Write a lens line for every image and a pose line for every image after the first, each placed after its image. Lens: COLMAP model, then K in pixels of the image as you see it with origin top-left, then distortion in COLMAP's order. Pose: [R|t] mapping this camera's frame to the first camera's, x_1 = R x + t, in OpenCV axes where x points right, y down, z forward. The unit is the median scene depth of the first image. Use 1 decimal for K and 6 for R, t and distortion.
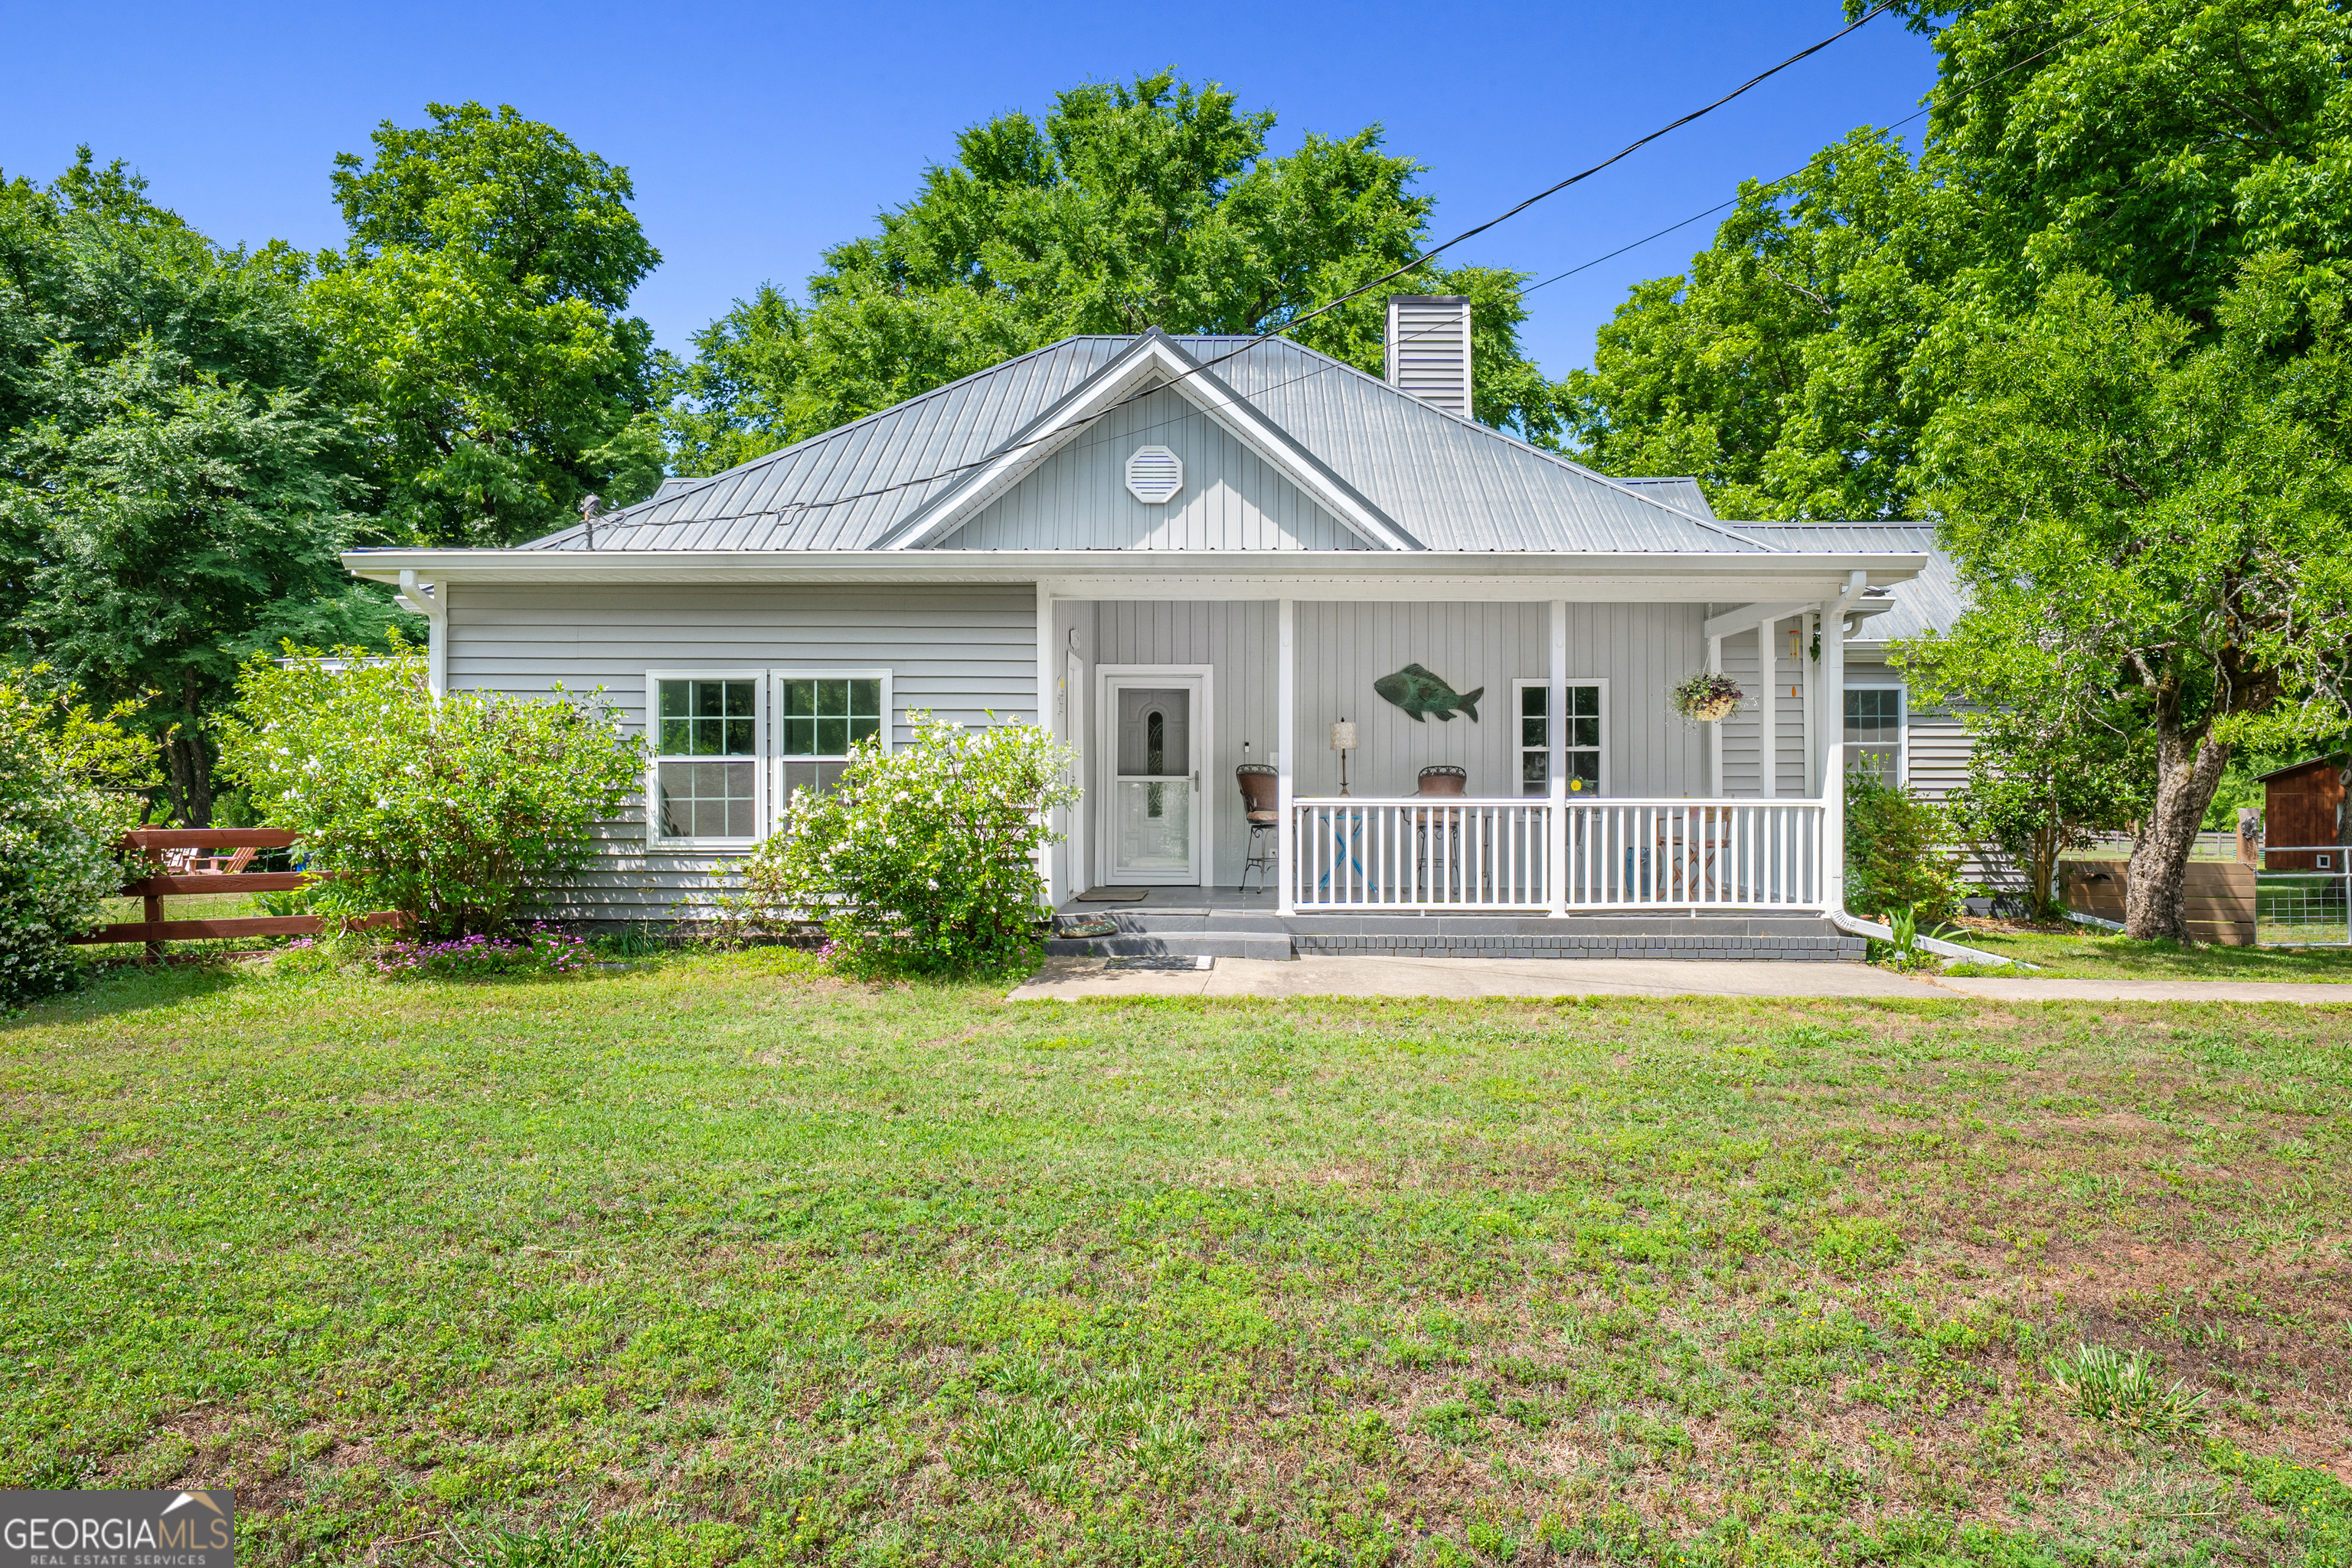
lens RADIAL K [[1487.7, 0, 1176.0], [0, 1487.7, 796.4], [0, 0, 1]] dist [-0.034062, -0.000189]
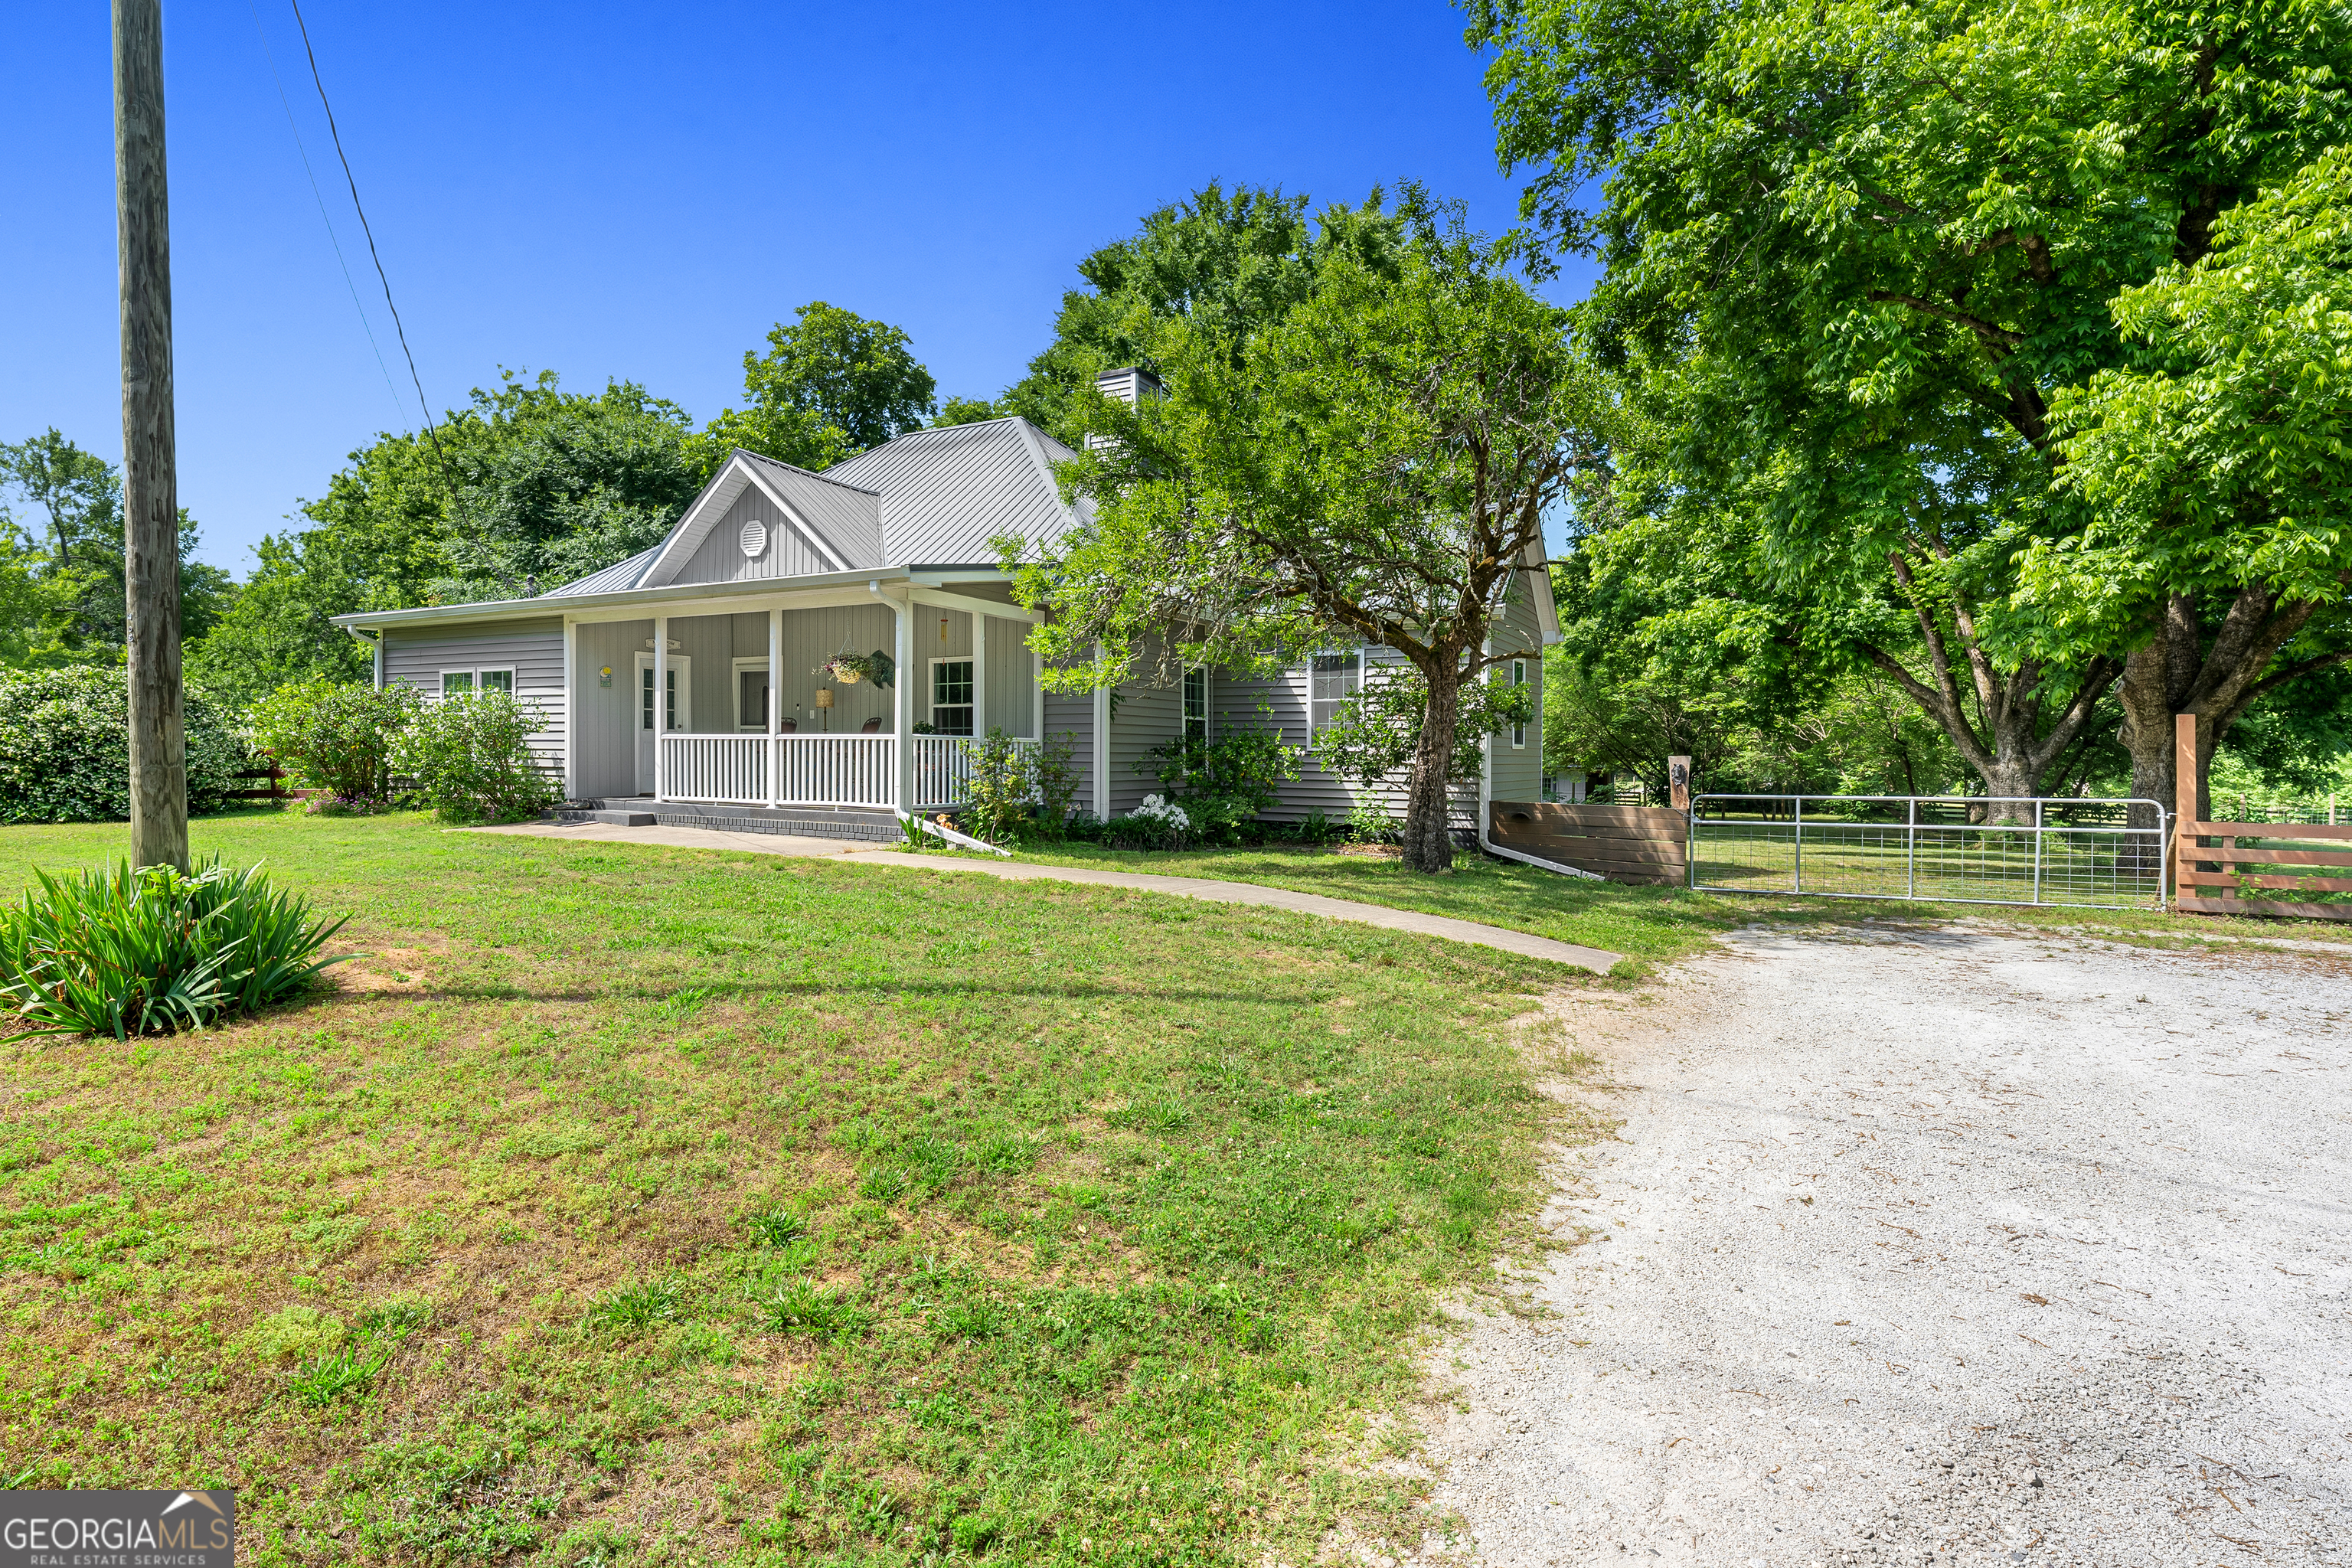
lens RADIAL K [[1215.2, 0, 1176.5], [0, 1215.2, 767.5], [0, 0, 1]] dist [0.000394, 0.000061]
pose [[0.862093, 0.010793, -0.506636, 1.292092], [0.003249, 0.999635, 0.026823, 0.003250], [0.506740, -0.024770, 0.861743, 0.091870]]
